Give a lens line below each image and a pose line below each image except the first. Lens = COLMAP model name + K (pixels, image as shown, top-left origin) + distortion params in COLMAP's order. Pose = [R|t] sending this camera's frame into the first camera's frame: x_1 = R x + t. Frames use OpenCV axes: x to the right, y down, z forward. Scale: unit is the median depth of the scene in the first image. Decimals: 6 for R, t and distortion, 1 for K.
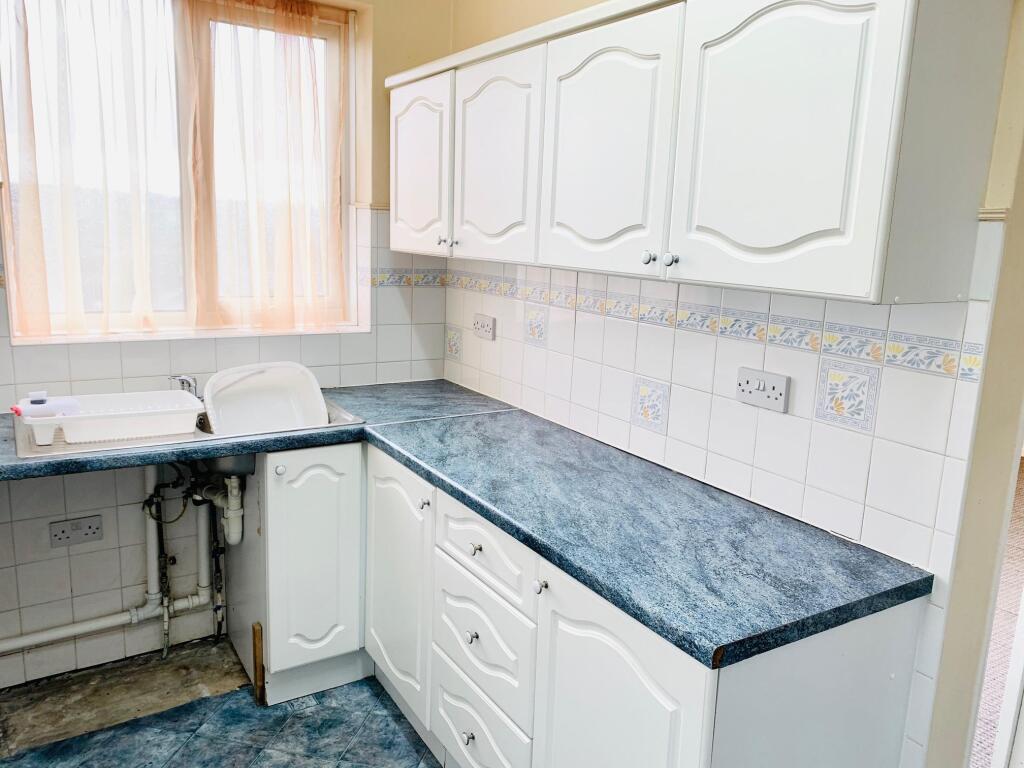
lens RADIAL K [[780.0, 0, 512.0], [0, 780.0, 384.0], [0, 0, 1]] dist [0.001480, -0.001375]
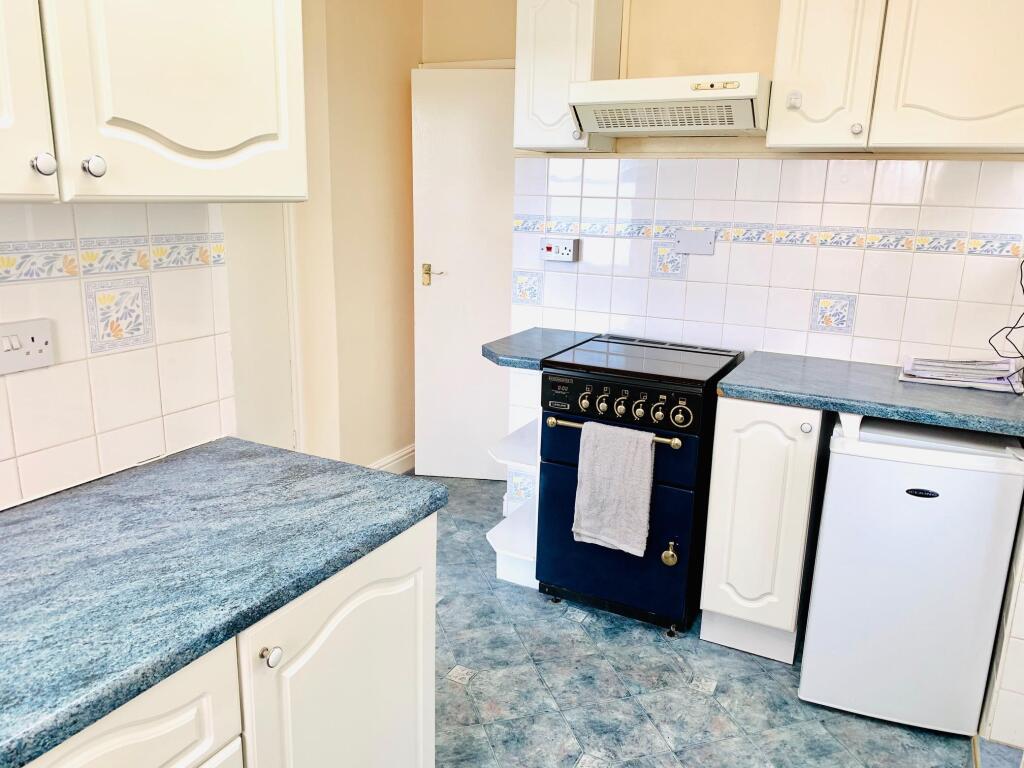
lens RADIAL K [[780.0, 0, 512.0], [0, 780.0, 384.0], [0, 0, 1]] dist [0.001480, -0.001375]
pose [[-0.509574, -0.257313, 0.821051, -0.579448], [0.121798, 0.923056, 0.364873, -0.190684], [-0.851763, 0.285932, -0.439025, 1.053646]]
